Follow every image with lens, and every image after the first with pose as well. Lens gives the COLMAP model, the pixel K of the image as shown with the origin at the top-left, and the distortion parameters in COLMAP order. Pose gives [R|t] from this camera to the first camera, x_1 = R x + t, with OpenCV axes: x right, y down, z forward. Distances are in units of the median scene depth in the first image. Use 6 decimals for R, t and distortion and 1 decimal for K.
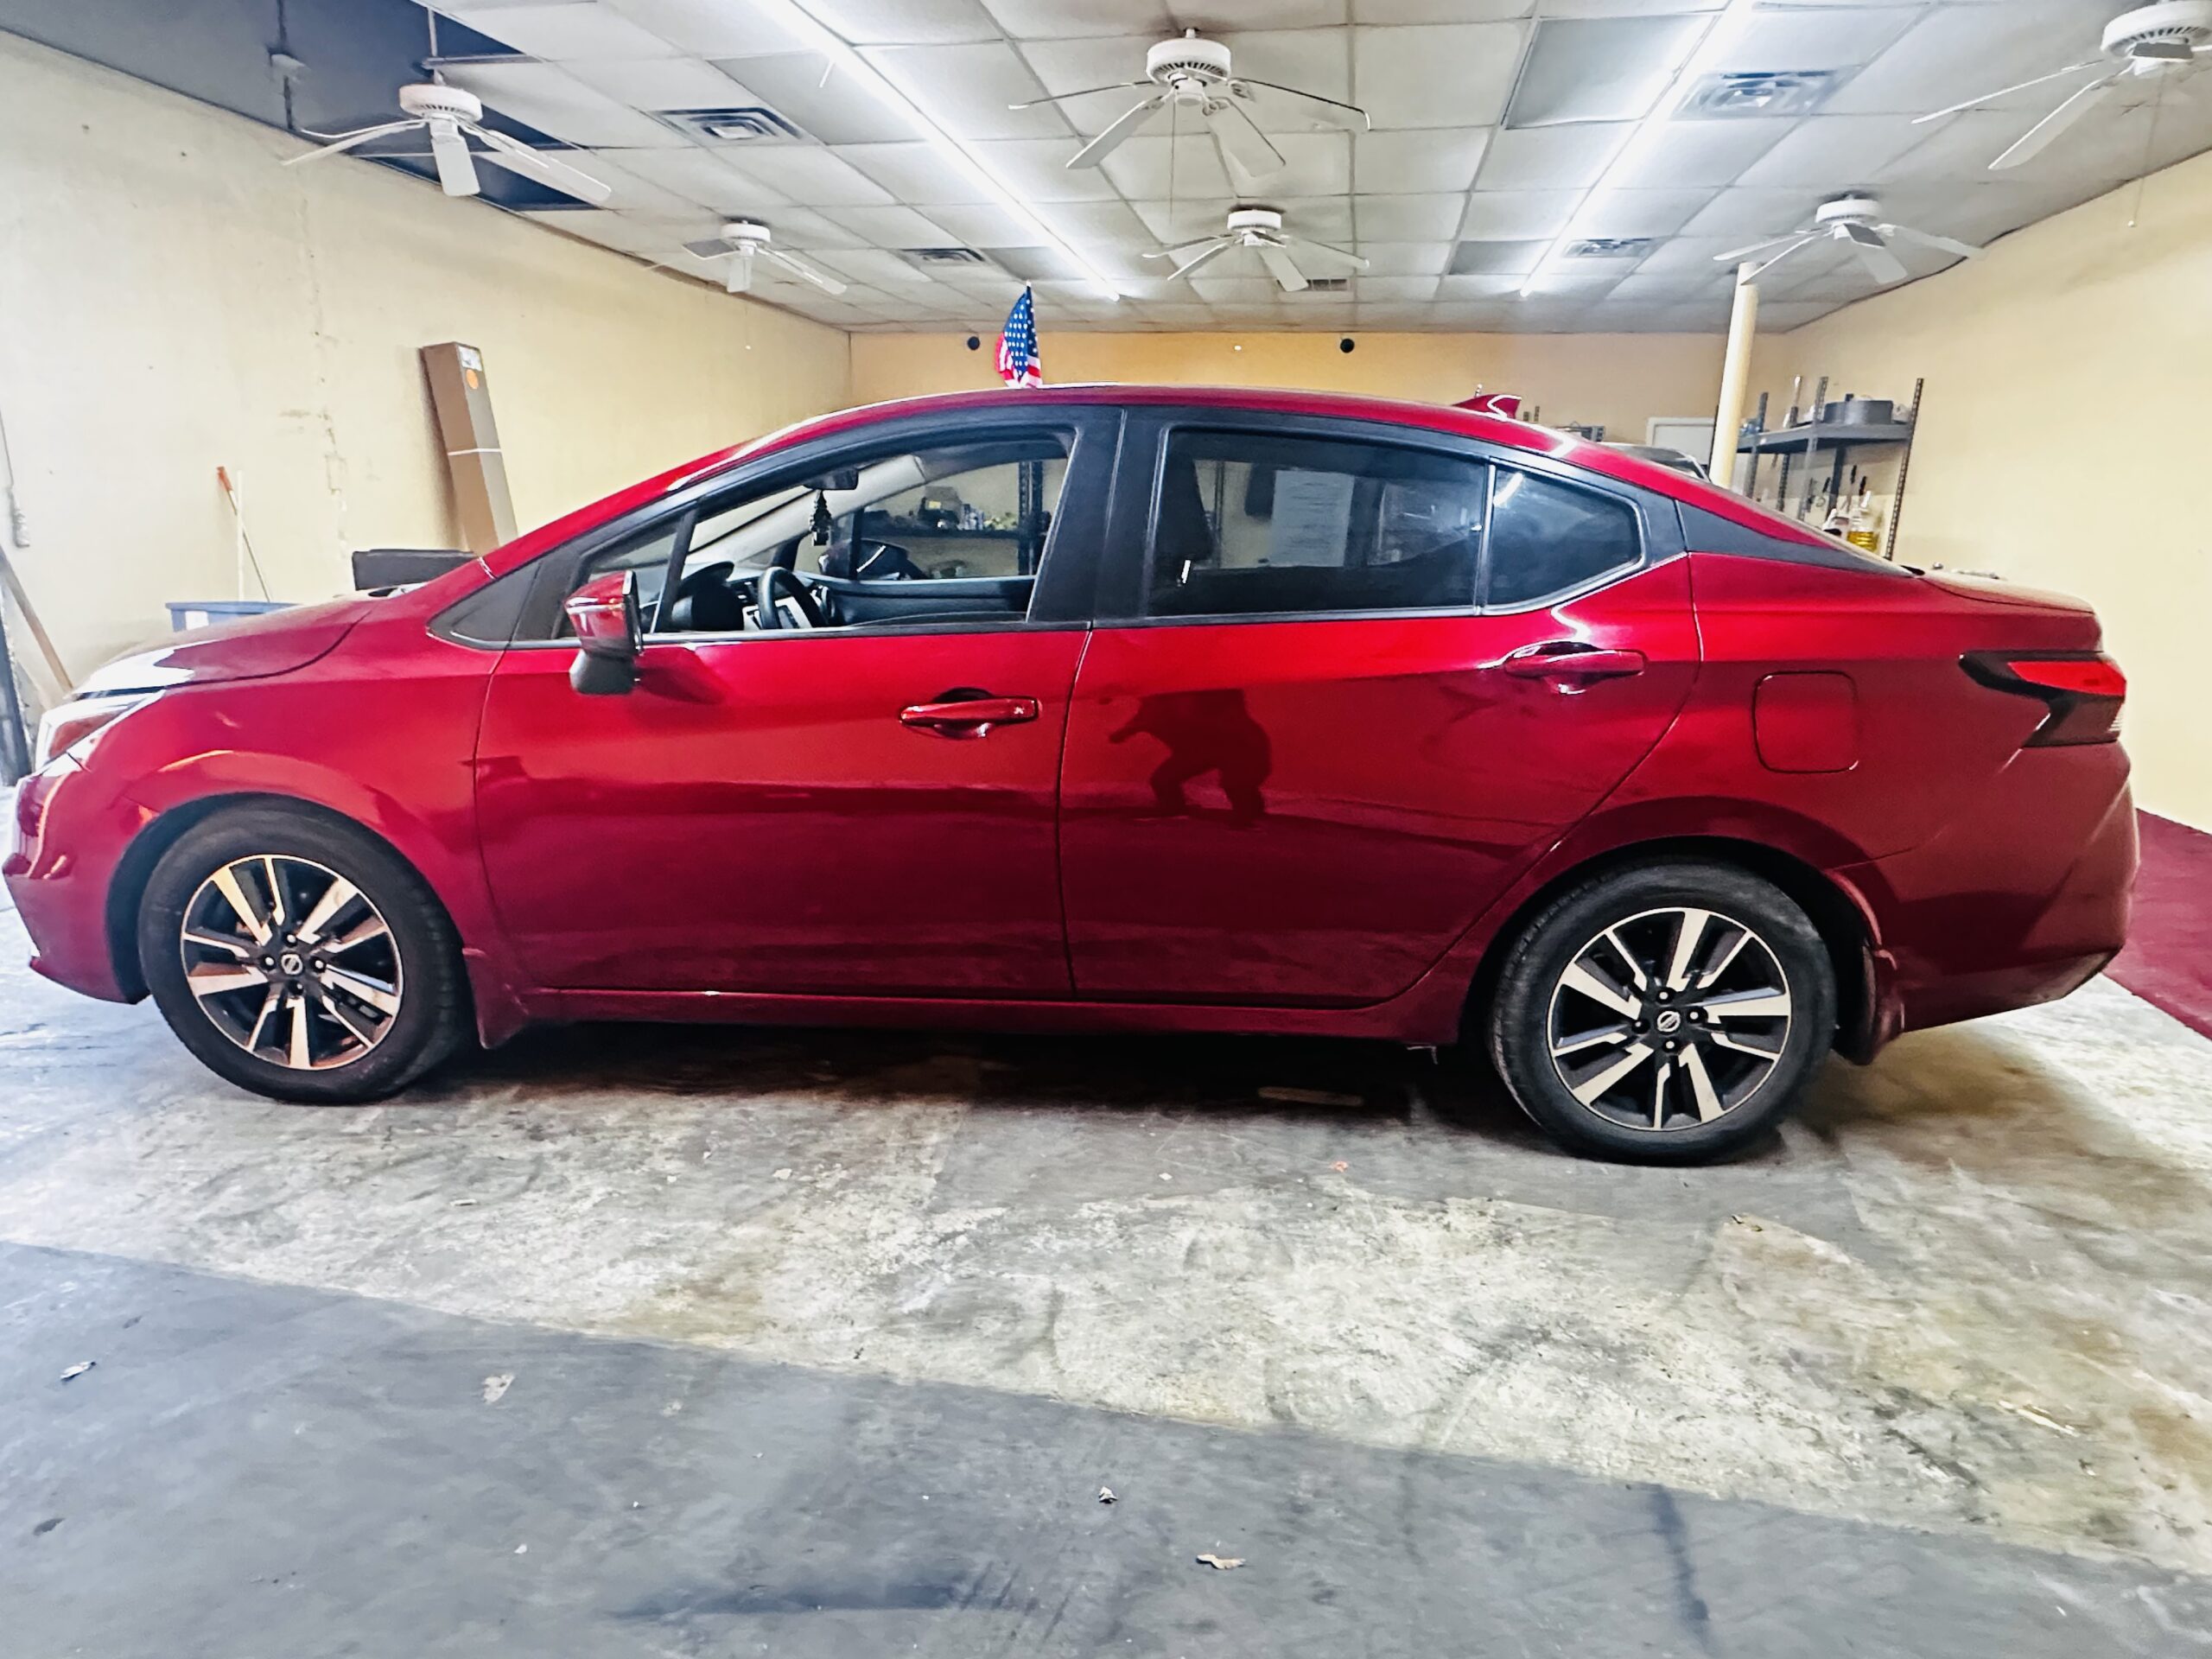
lens RADIAL K [[1296.1, 0, 1106.0], [0, 1296.1, 829.5], [0, 0, 1]] dist [-0.001125, -0.000398]
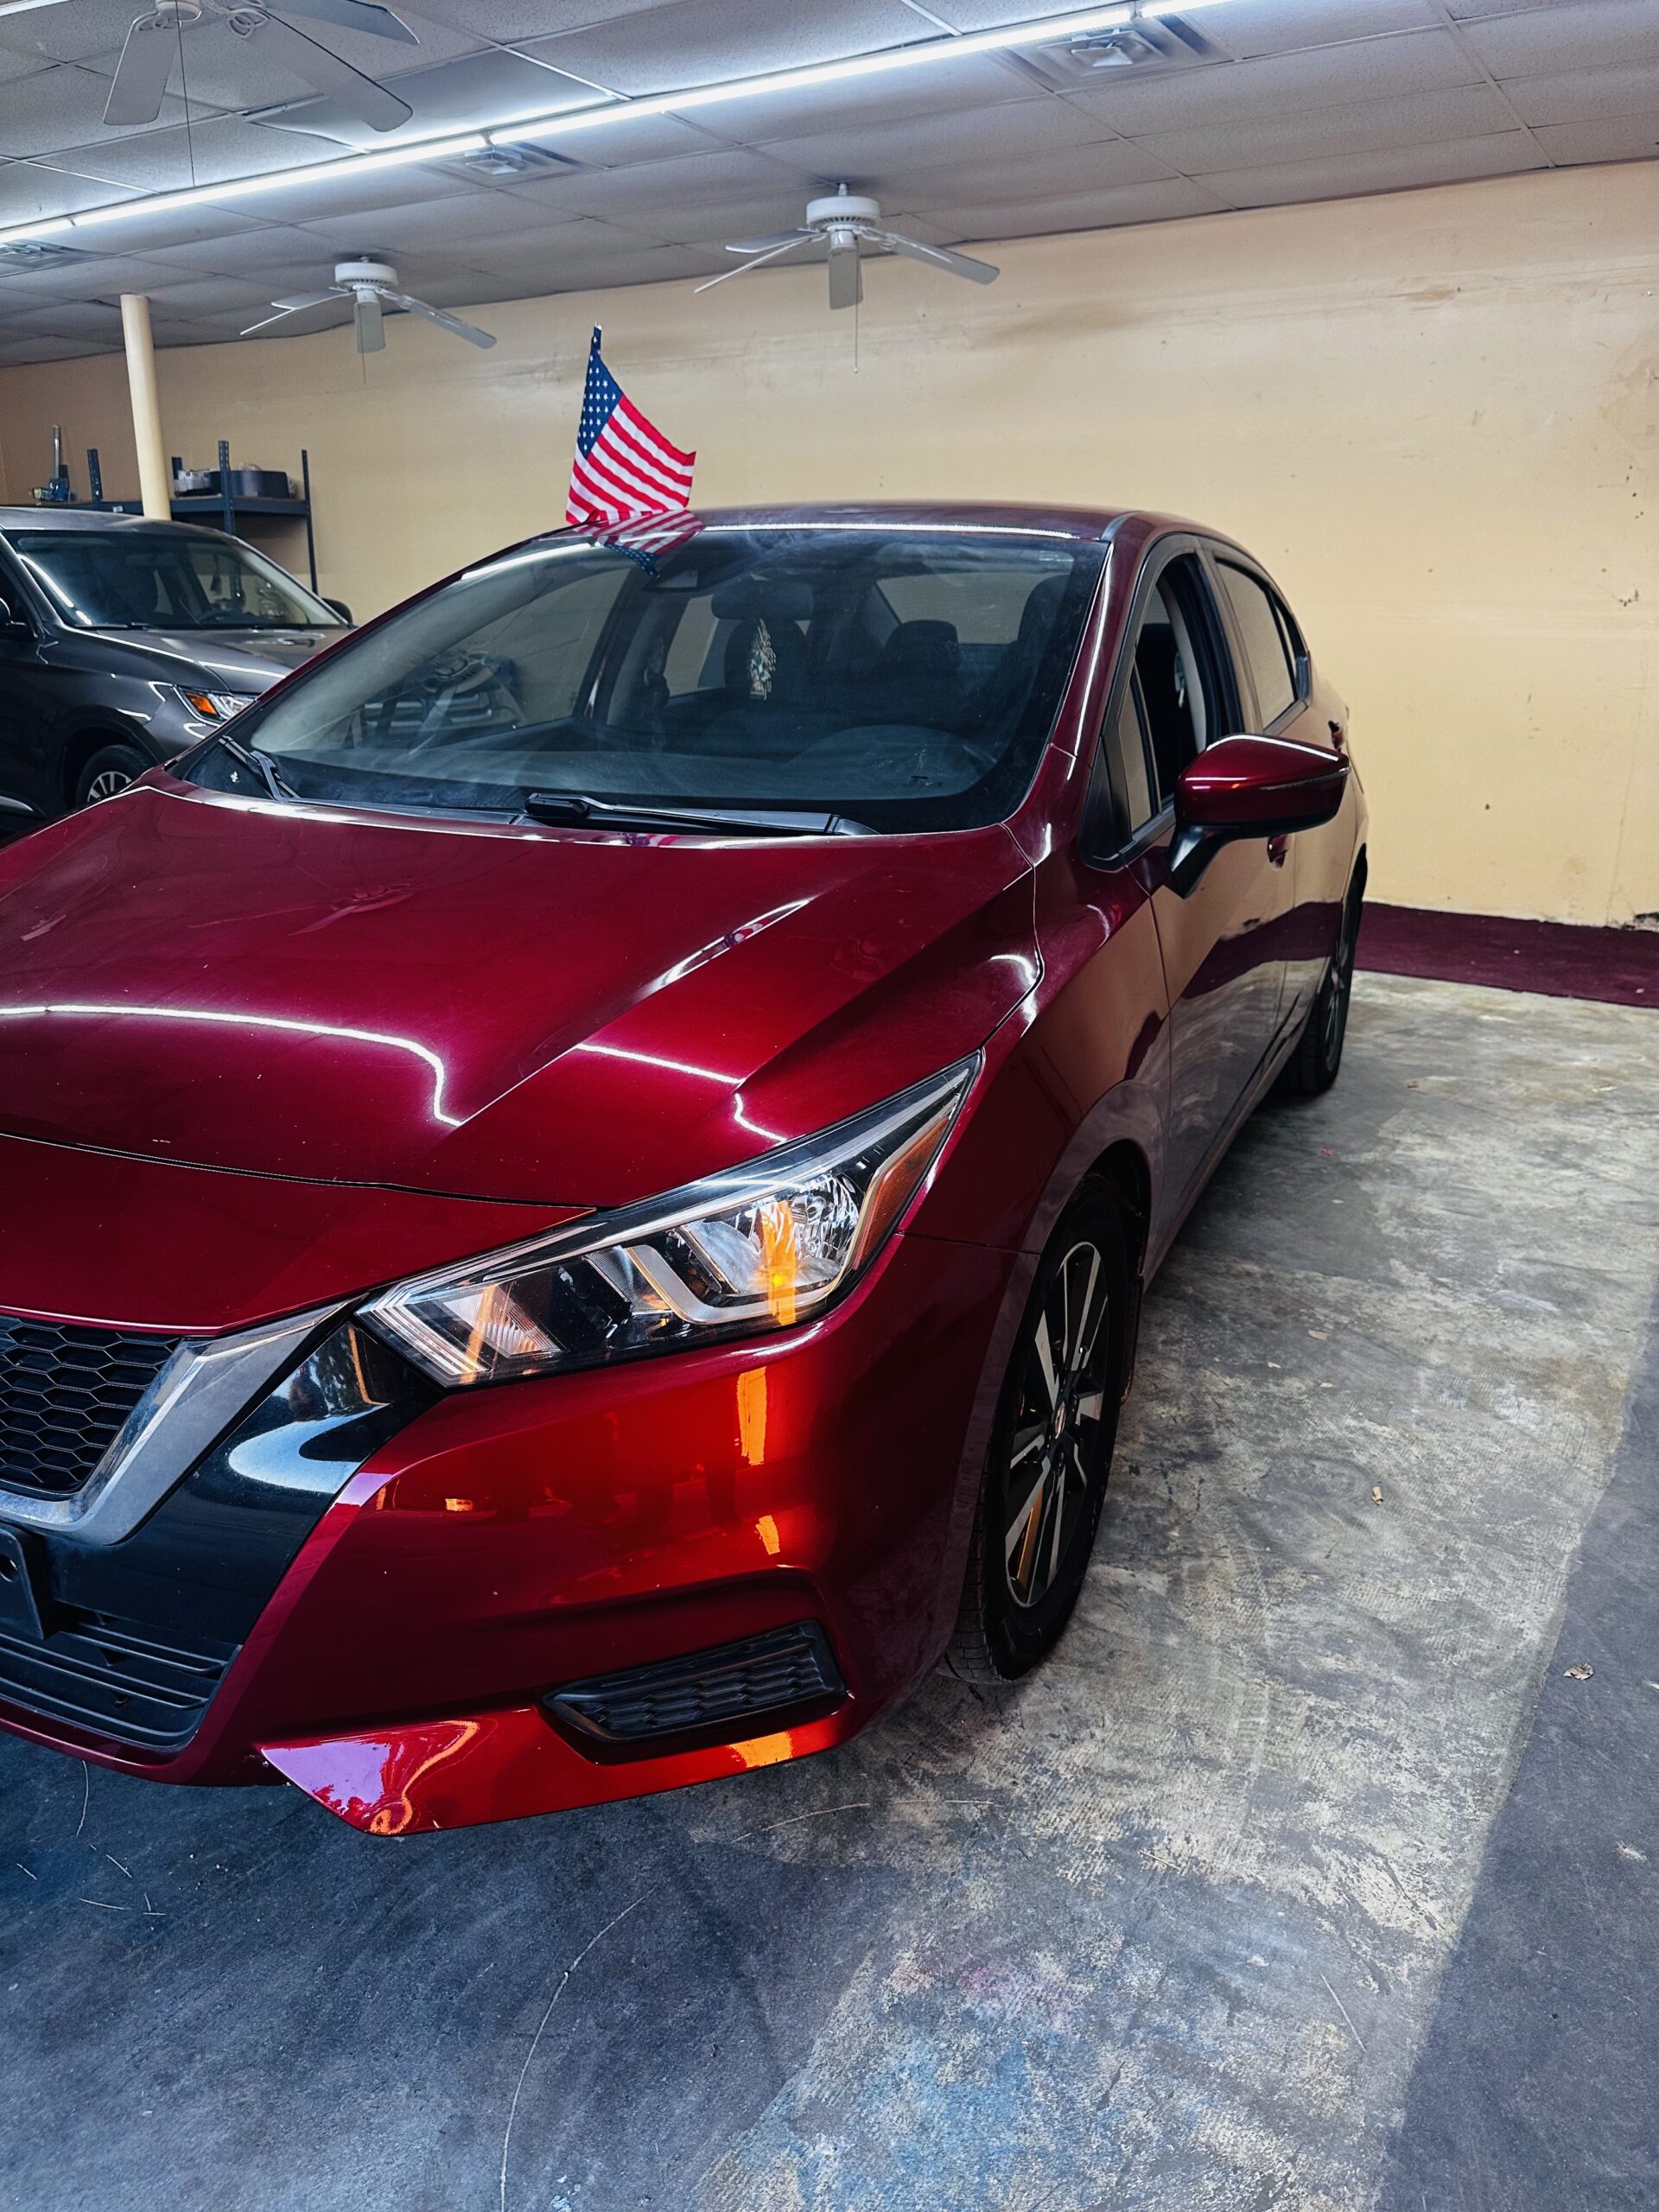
lens RADIAL K [[1533.4, 0, 829.5], [0, 1533.4, 1106.0], [0, 0, 1]] dist [-0.002826, -0.001154]
pose [[0.368974, -0.302893, 0.878700, -1.288076], [0.219192, 0.947099, 0.234430, -0.241231], [-0.903224, 0.106106, 0.415847, 0.789188]]
